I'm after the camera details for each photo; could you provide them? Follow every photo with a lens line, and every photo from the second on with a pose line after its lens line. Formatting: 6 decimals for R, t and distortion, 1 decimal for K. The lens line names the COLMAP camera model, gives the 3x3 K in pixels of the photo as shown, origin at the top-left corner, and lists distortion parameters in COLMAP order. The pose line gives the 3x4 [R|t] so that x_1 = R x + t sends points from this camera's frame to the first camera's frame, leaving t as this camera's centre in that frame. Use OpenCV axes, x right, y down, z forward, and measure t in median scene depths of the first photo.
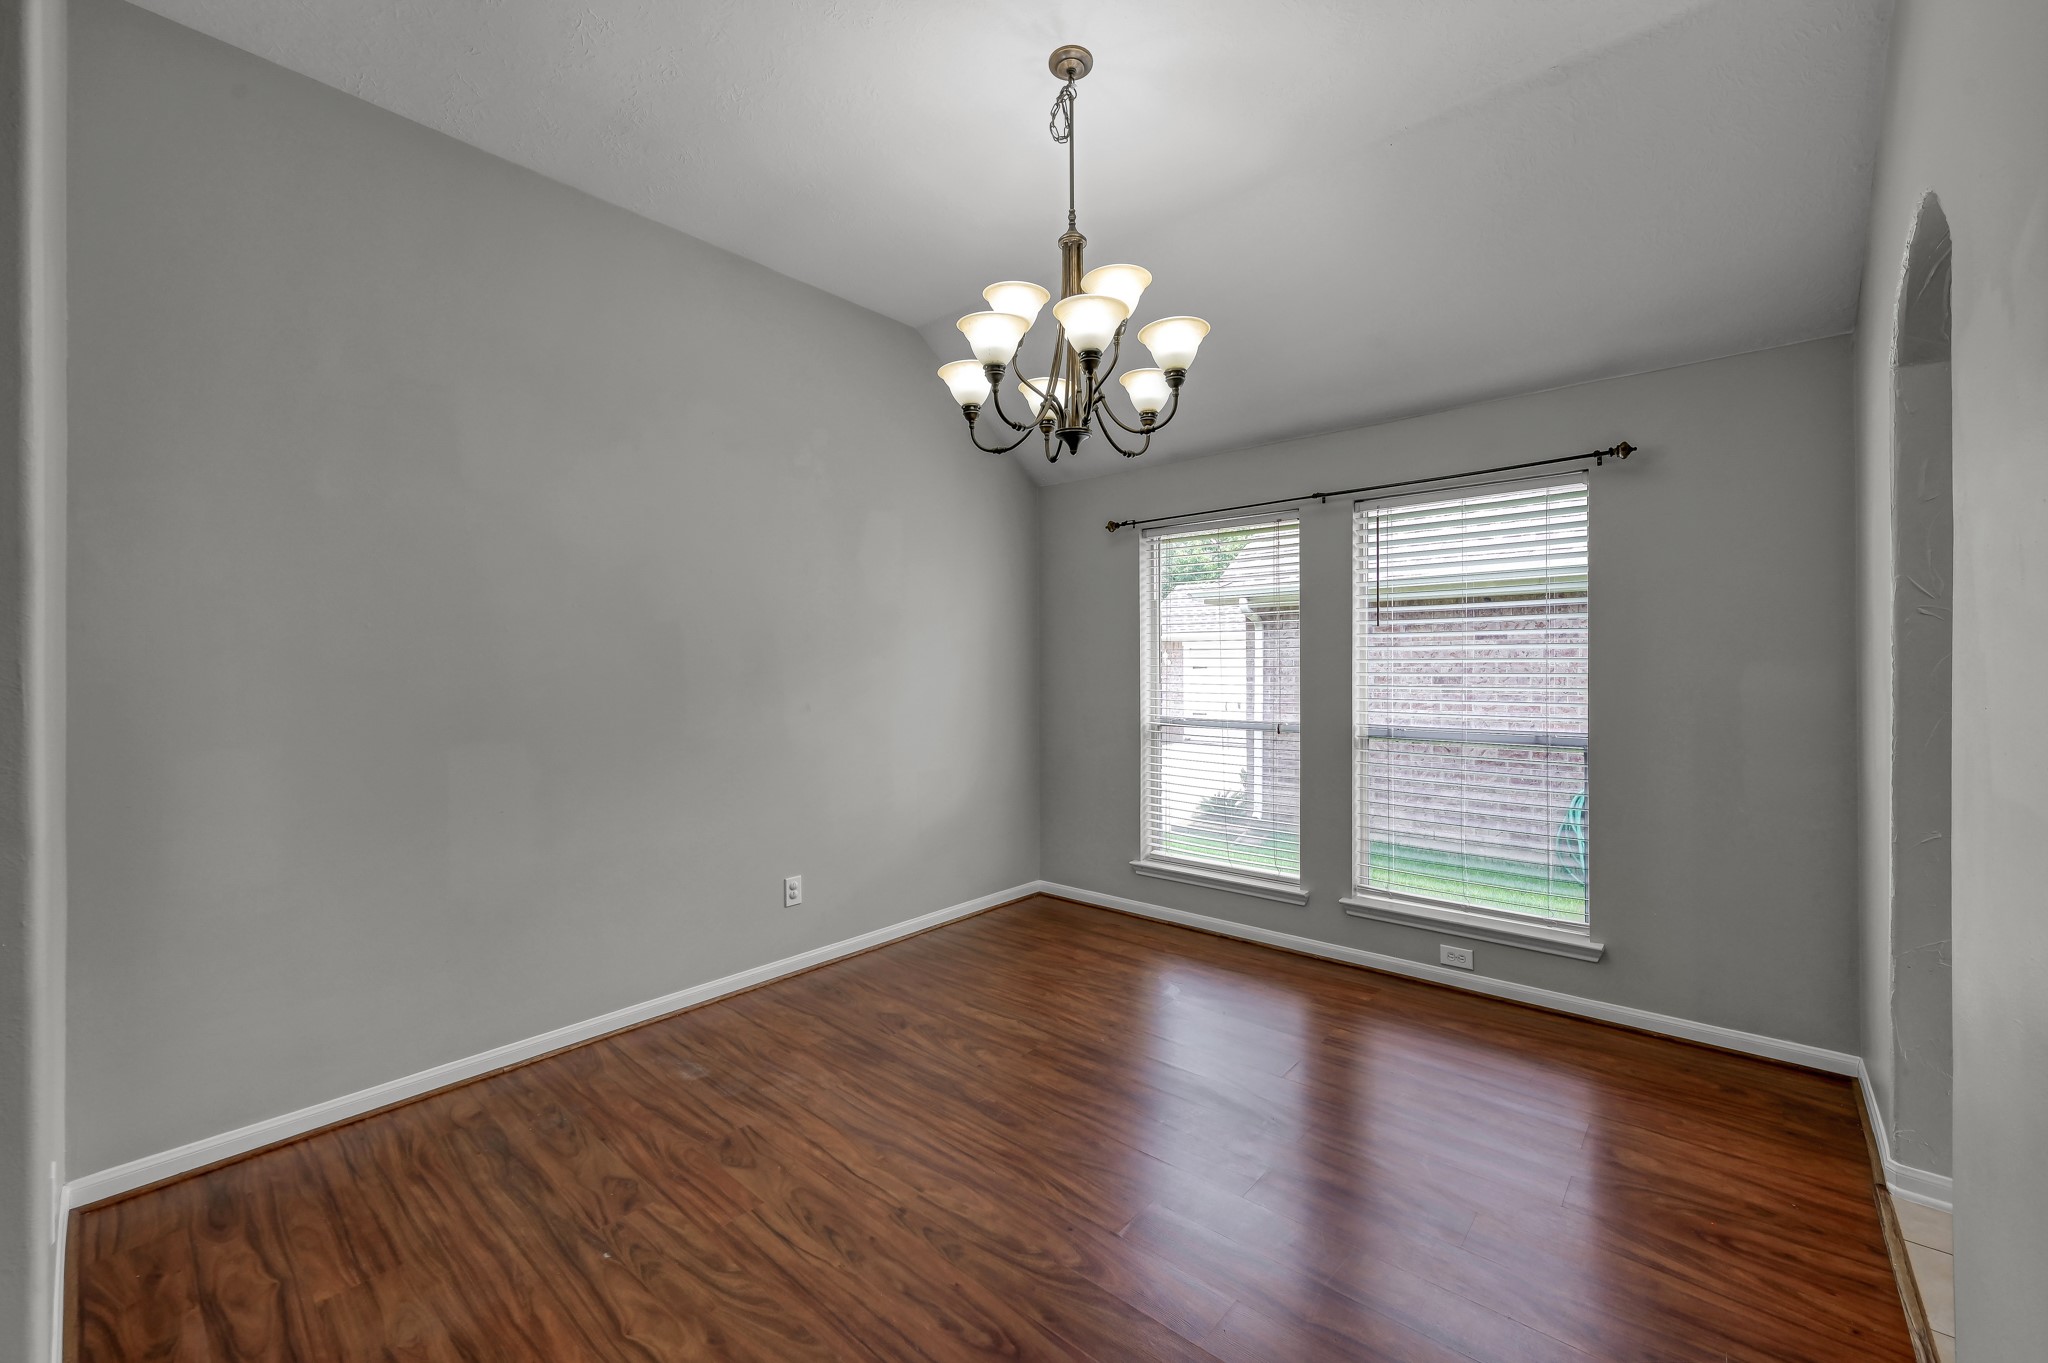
lens RADIAL K [[813.7, 0, 1016.6], [0, 813.7, 682.2], [0, 0, 1]] dist [0.001796, 0.000751]
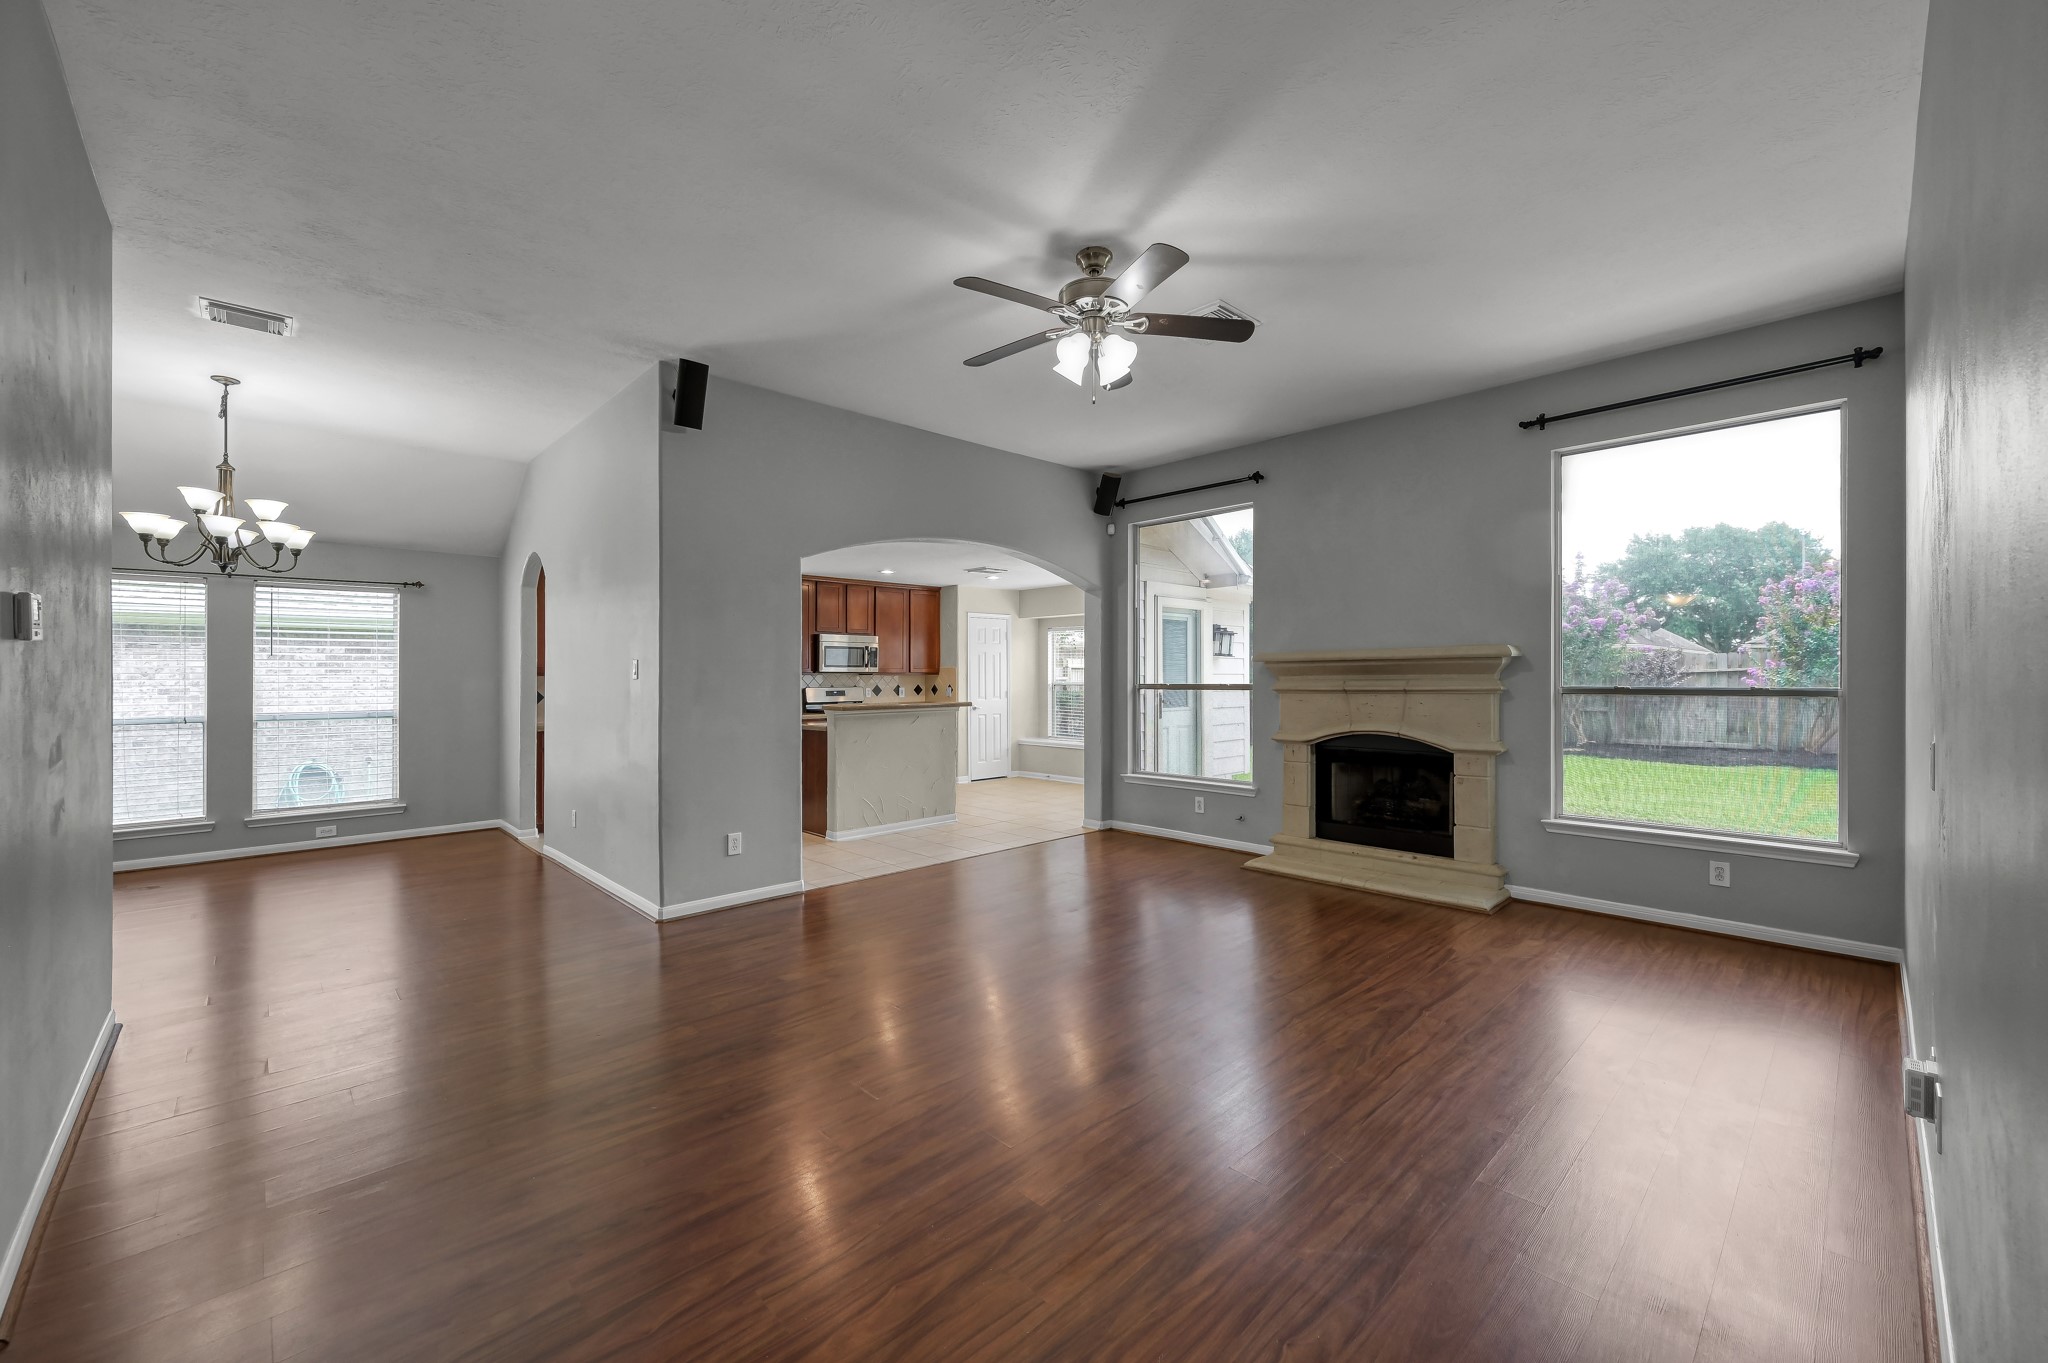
lens RADIAL K [[813.7, 0, 1019.6], [0, 813.7, 676.4], [0, 0, 1]] dist [0.001796, 0.000751]
pose [[0.077835, -0.002921, 0.996962, -1.206557], [0.007084, 0.999972, 0.002376, -0.014275], [-0.996941, 0.006878, 0.077853, -0.742971]]
